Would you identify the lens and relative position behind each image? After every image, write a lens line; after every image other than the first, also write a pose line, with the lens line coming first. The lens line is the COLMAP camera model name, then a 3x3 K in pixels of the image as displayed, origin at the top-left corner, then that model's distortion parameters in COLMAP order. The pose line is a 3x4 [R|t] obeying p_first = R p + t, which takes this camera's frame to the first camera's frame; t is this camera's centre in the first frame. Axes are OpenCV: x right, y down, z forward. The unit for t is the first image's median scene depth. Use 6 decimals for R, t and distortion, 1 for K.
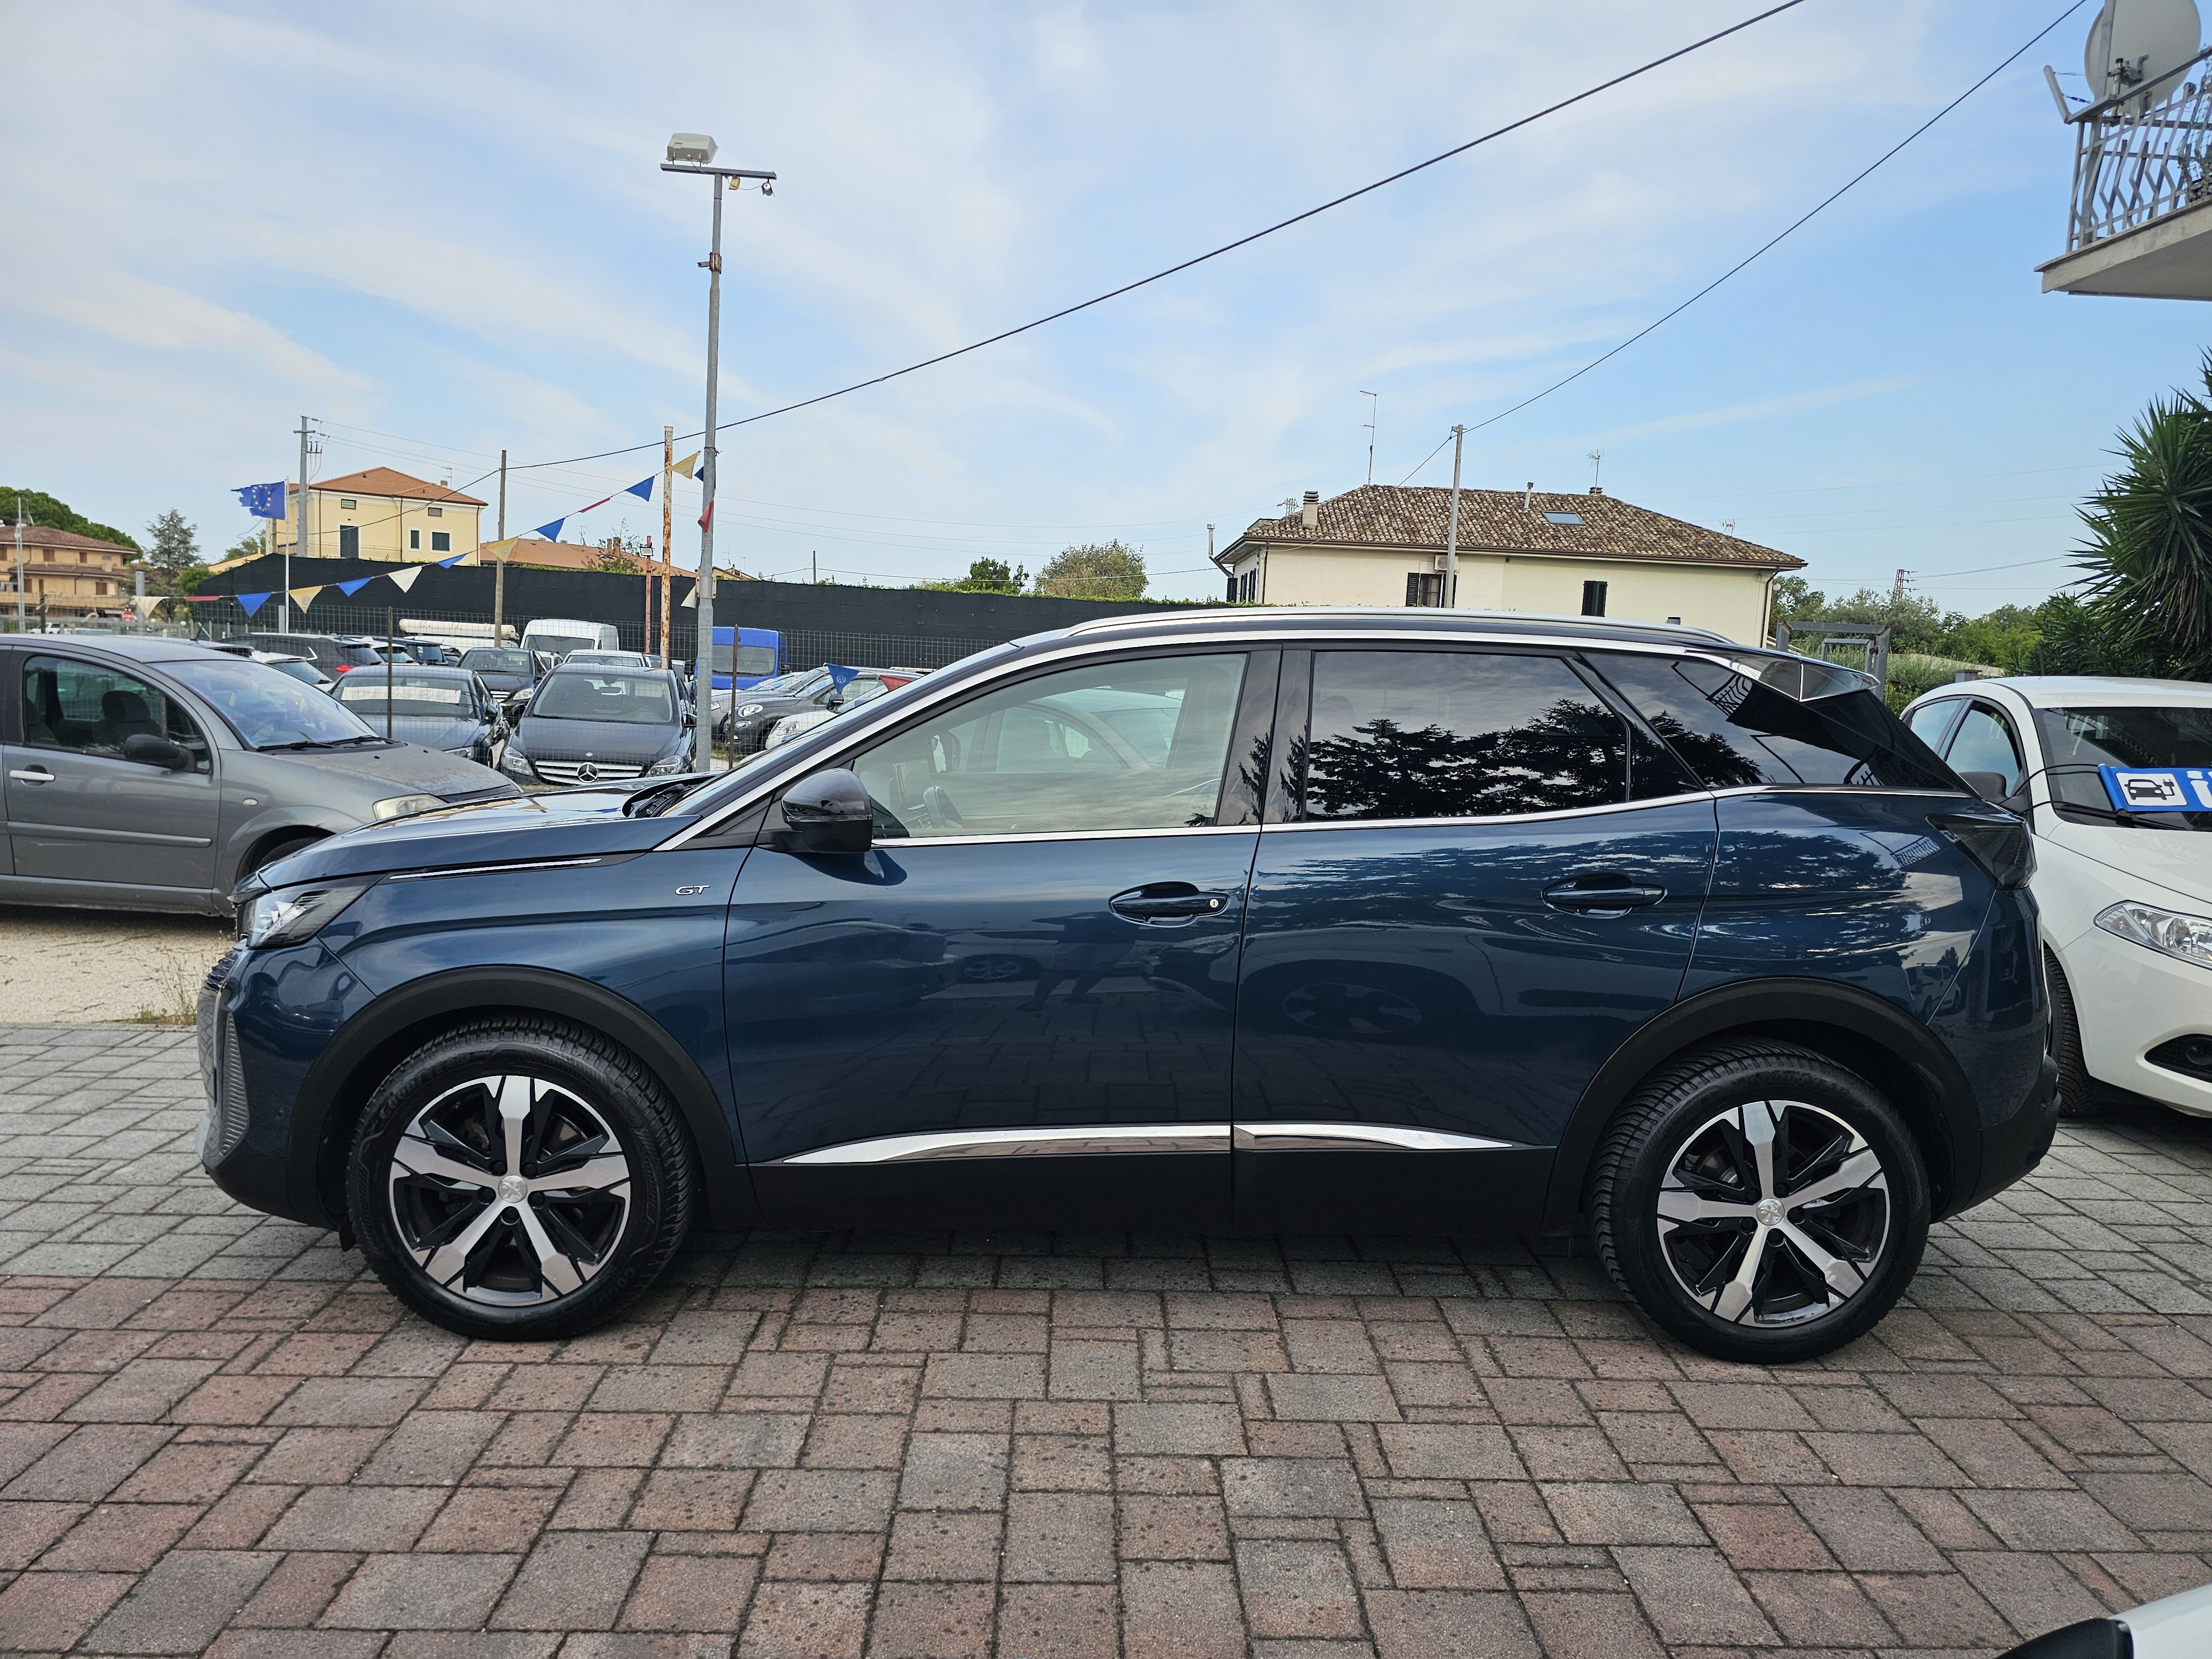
lens RADIAL K [[1480.7, 0, 1101.9], [0, 1480.7, 804.8], [0, 0, 1]] dist [0.062624, -0.059774]
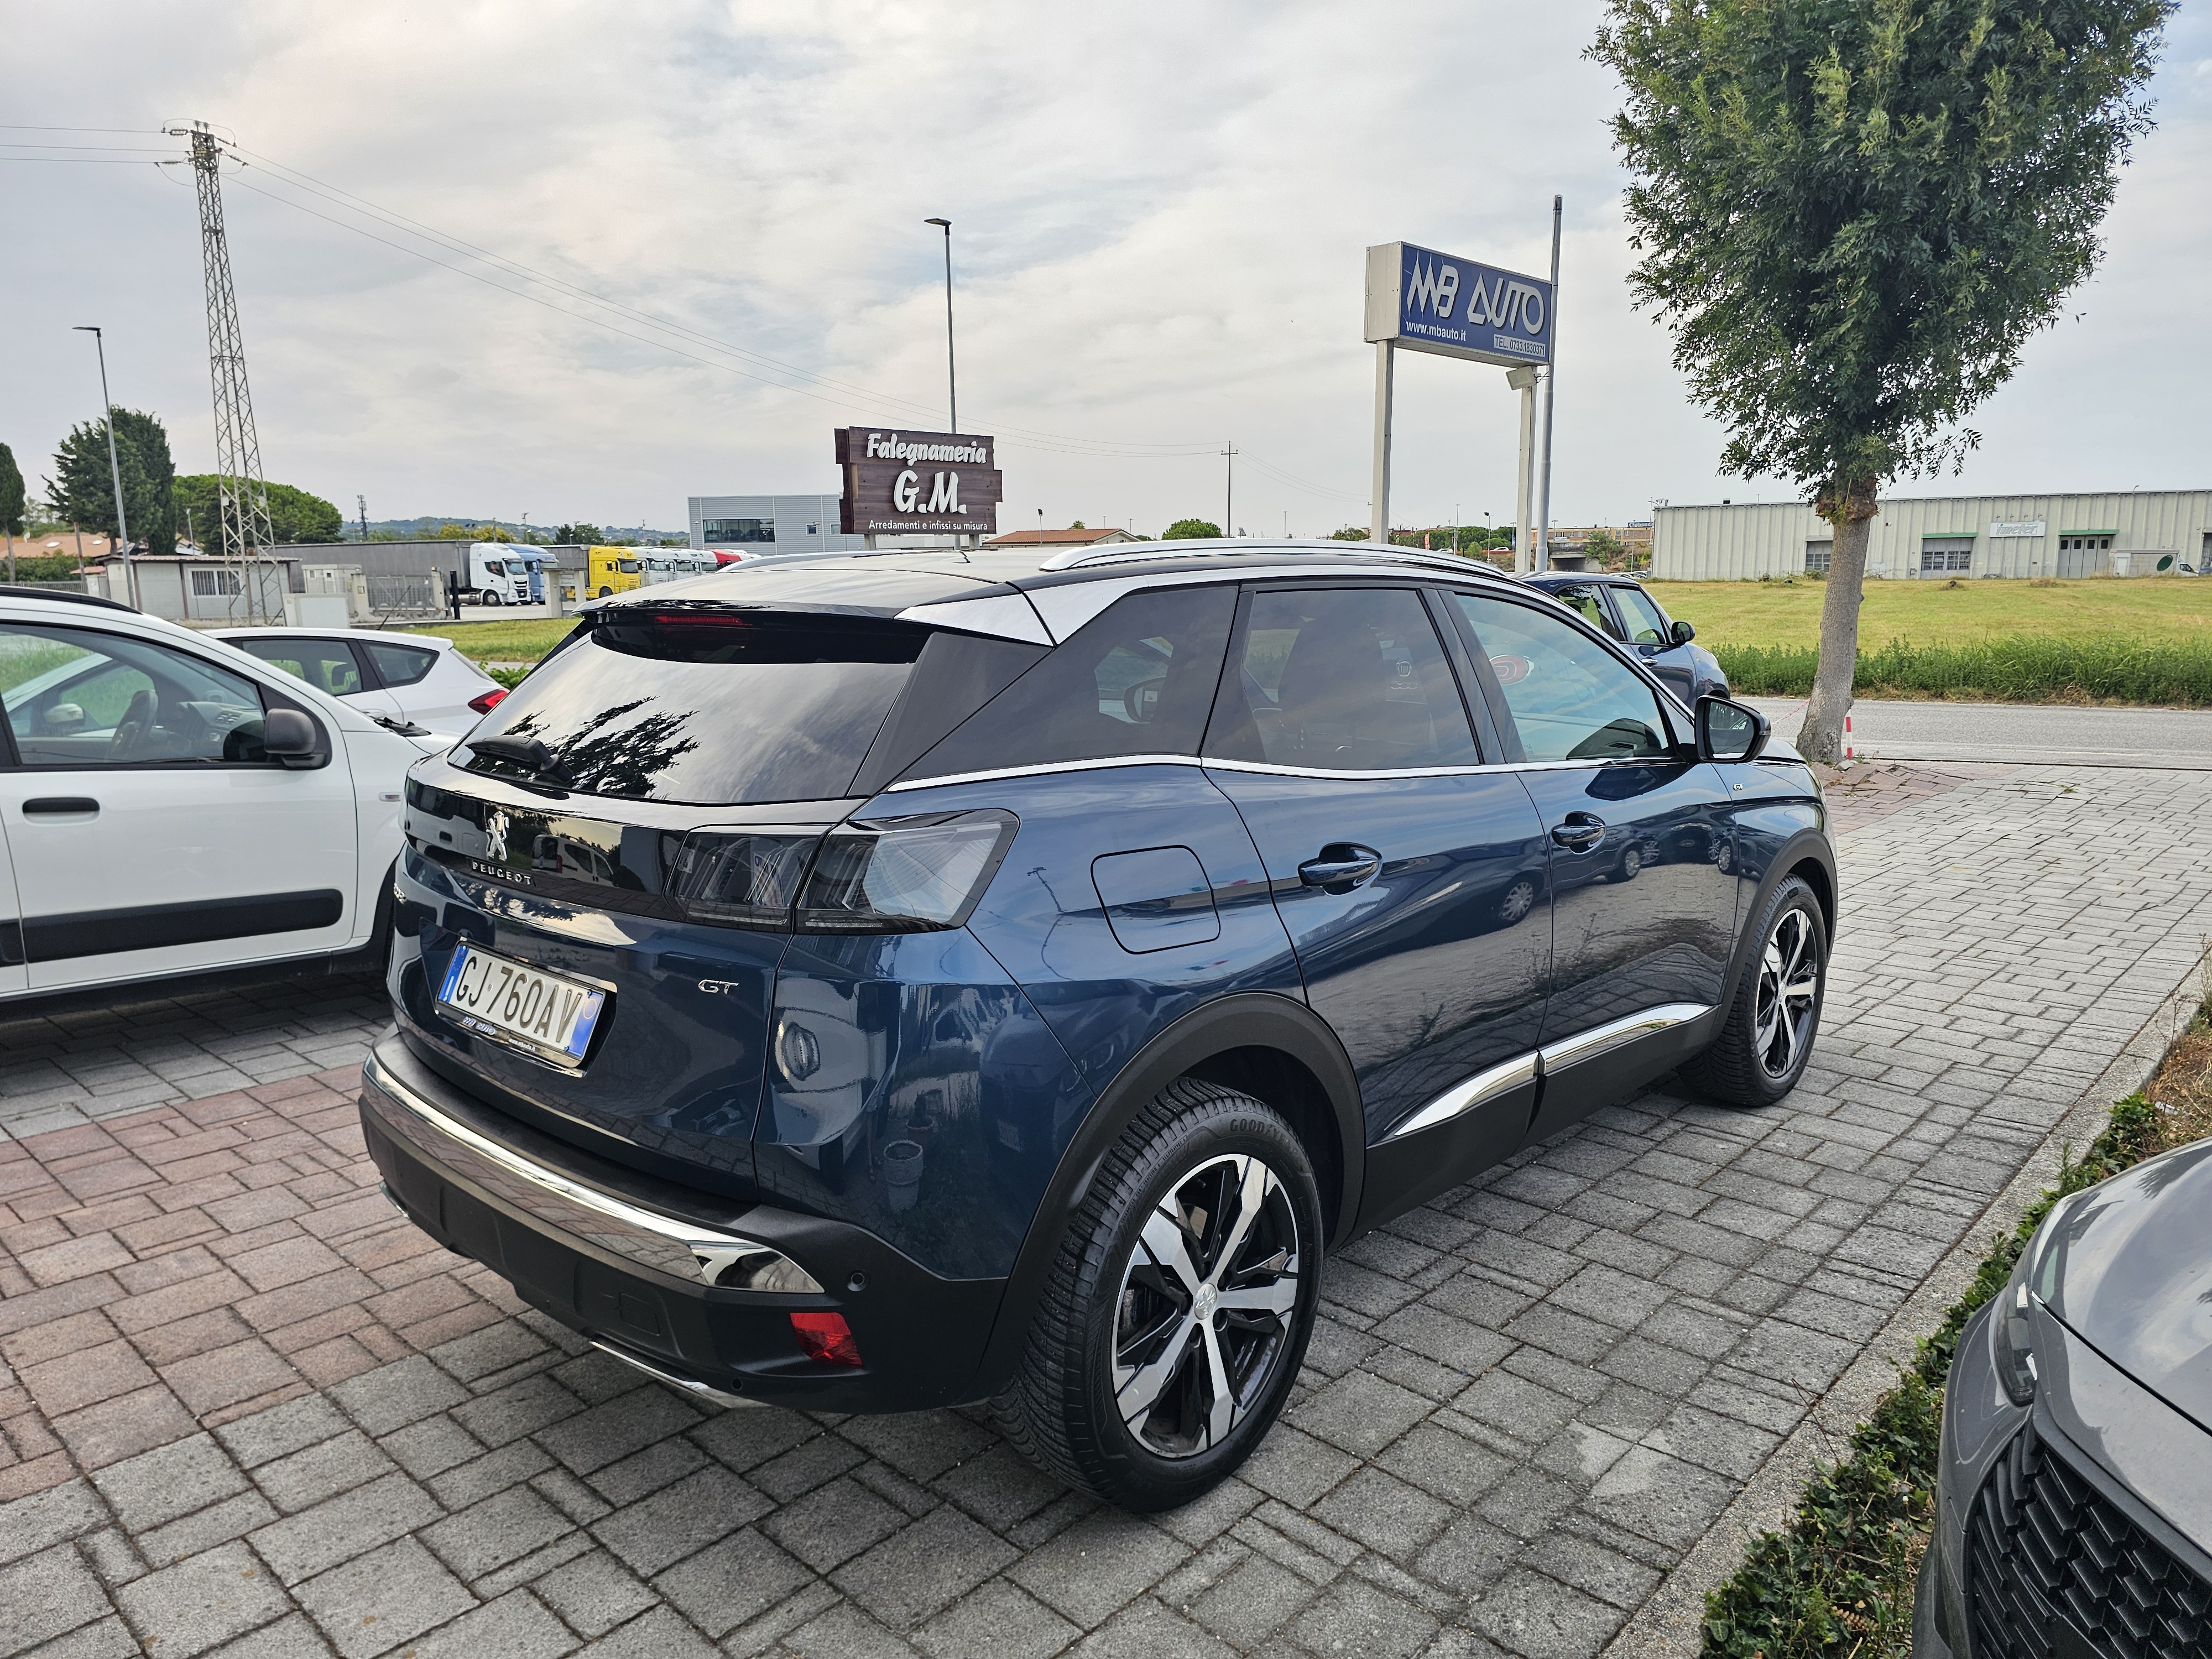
lens RADIAL K [[1471.4, 0, 1095.9], [0, 1471.4, 815.8], [0, 0, 1]] dist [0.063544, -0.063927]
pose [[-0.695456, 0.081210, -0.713965, 0.938652], [-0.090109, 0.975894, 0.198777, -0.164920], [0.712896, 0.202575, -0.671373, 1.833046]]
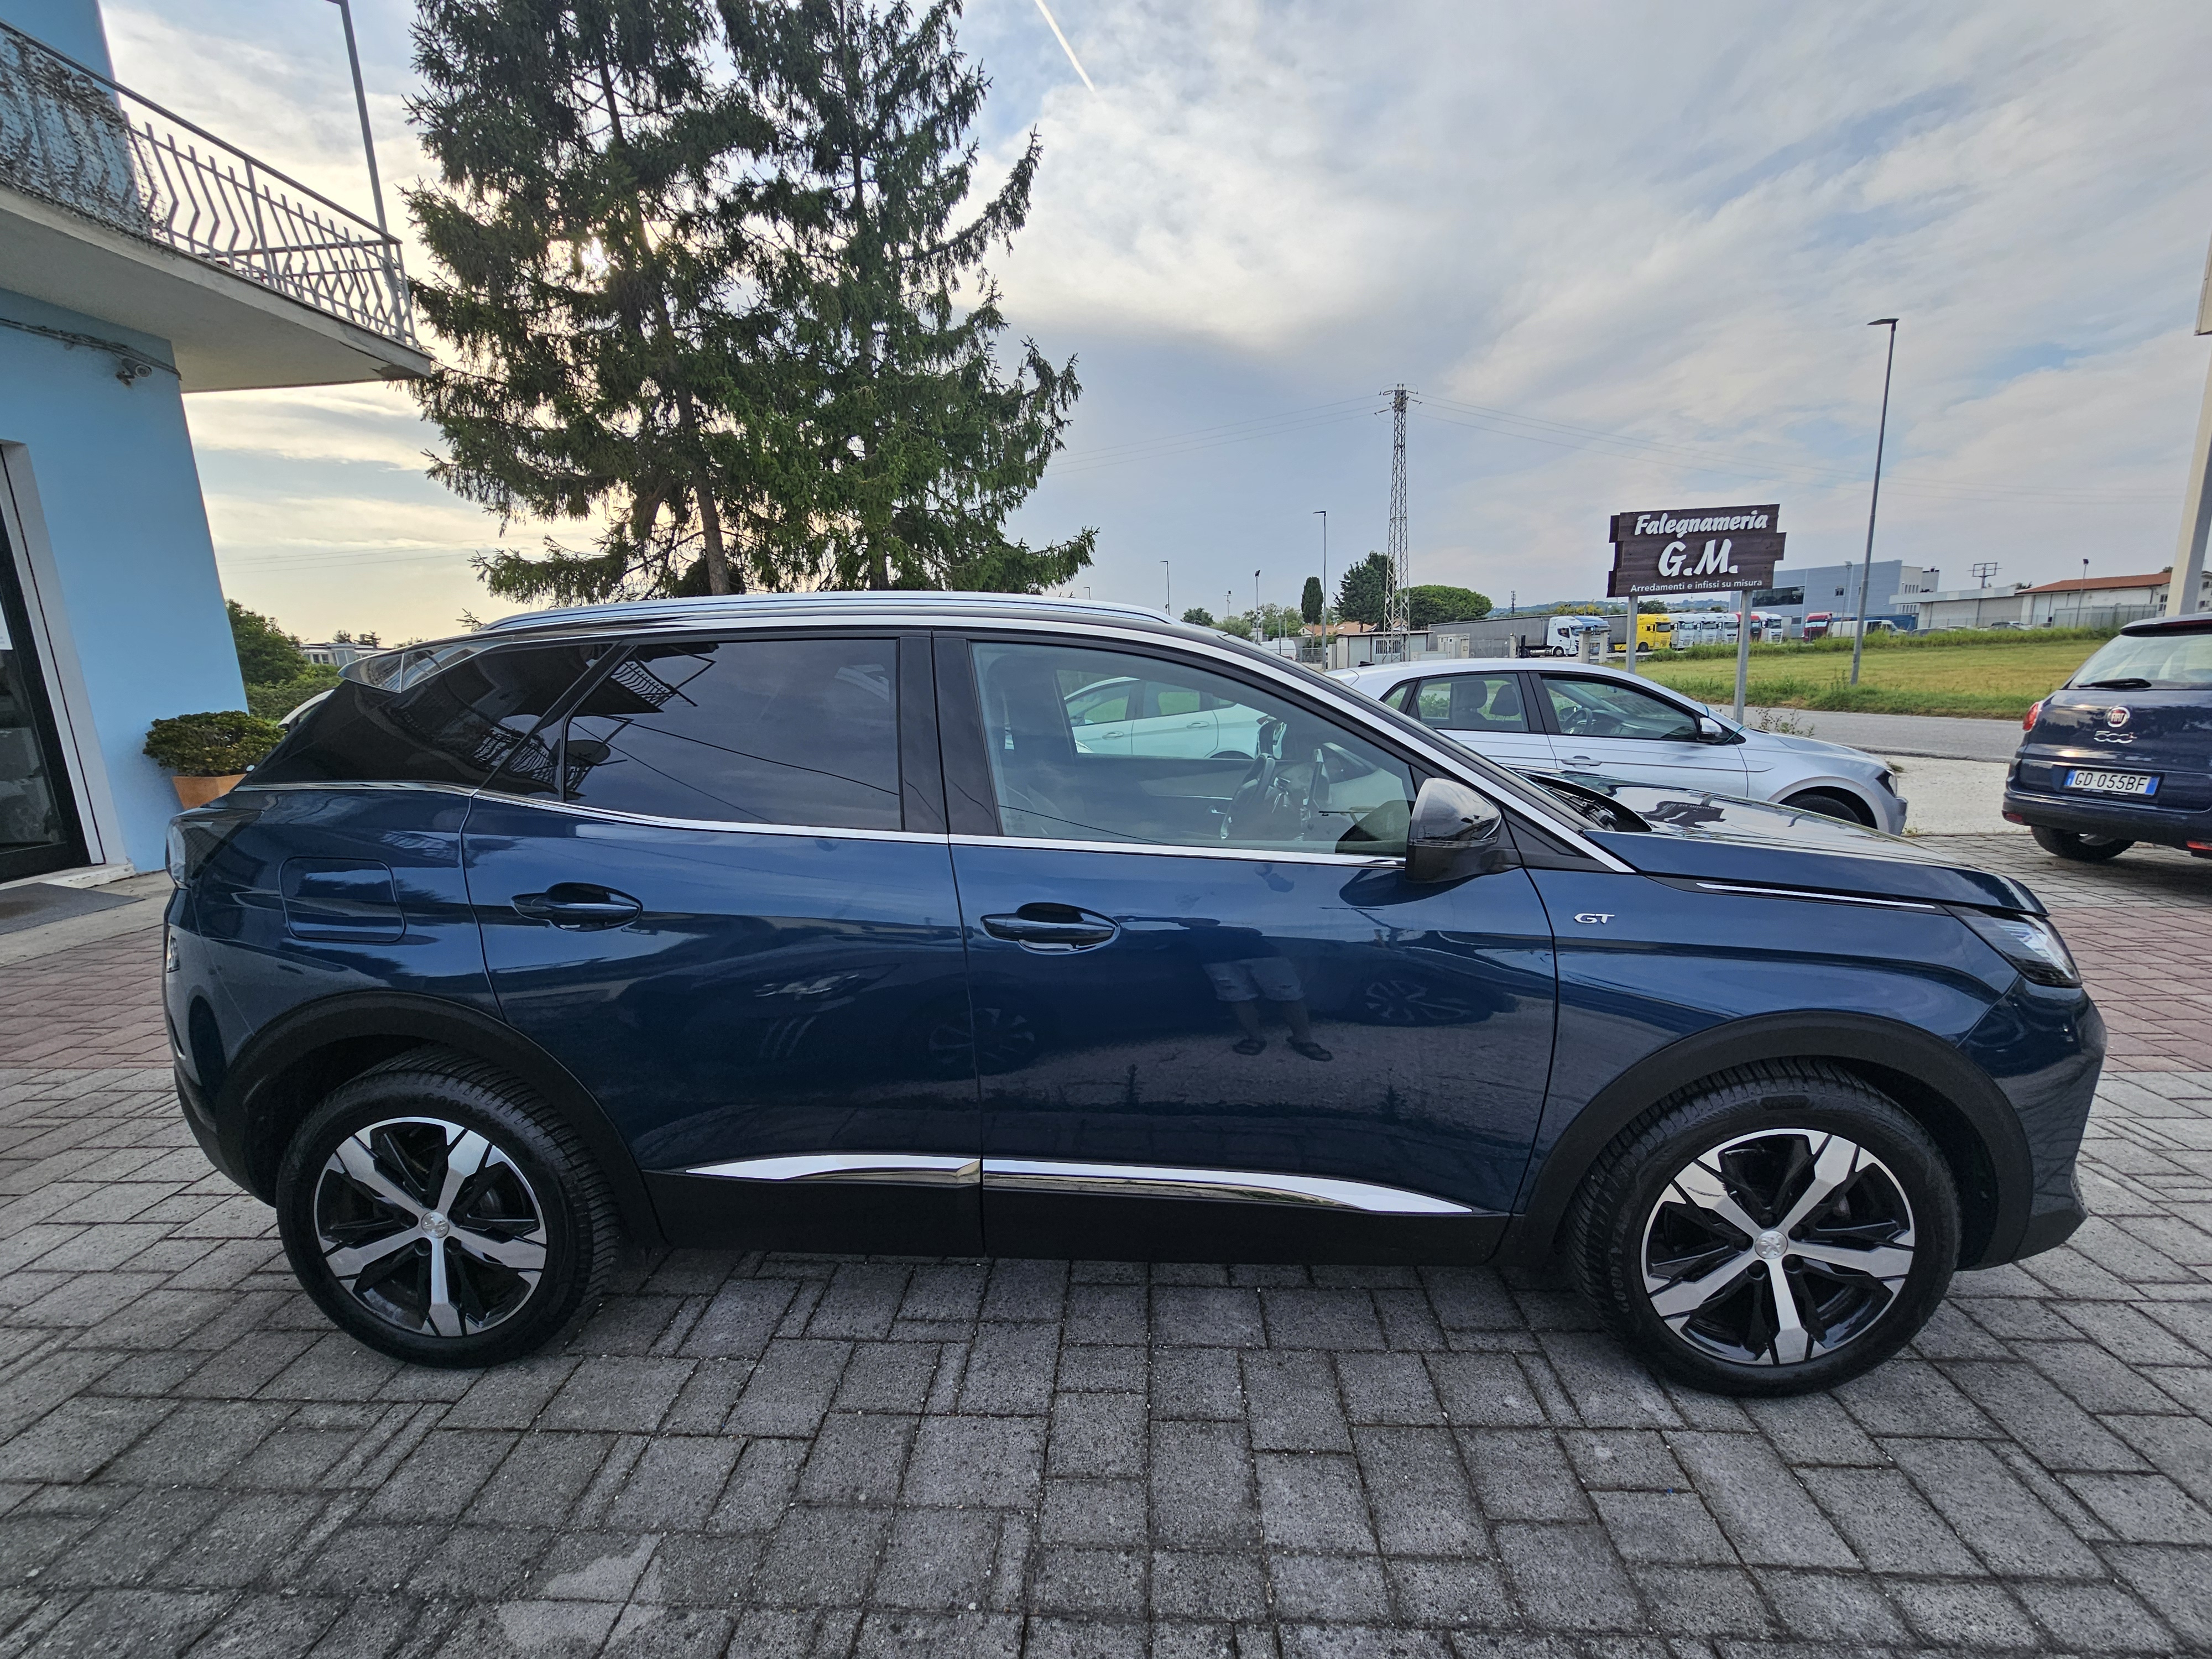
lens RADIAL K [[903.4, 0, 1106.0], [0, 903.4, 829.5], [0, 0, 1]] dist [0.000661, 0.000340]
pose [[-0.998004, -0.017922, 0.060547, -0.025526], [0.000158, 0.958165, 0.286217, -0.182521], [-0.063143, 0.285655, -0.956250, 1.864601]]
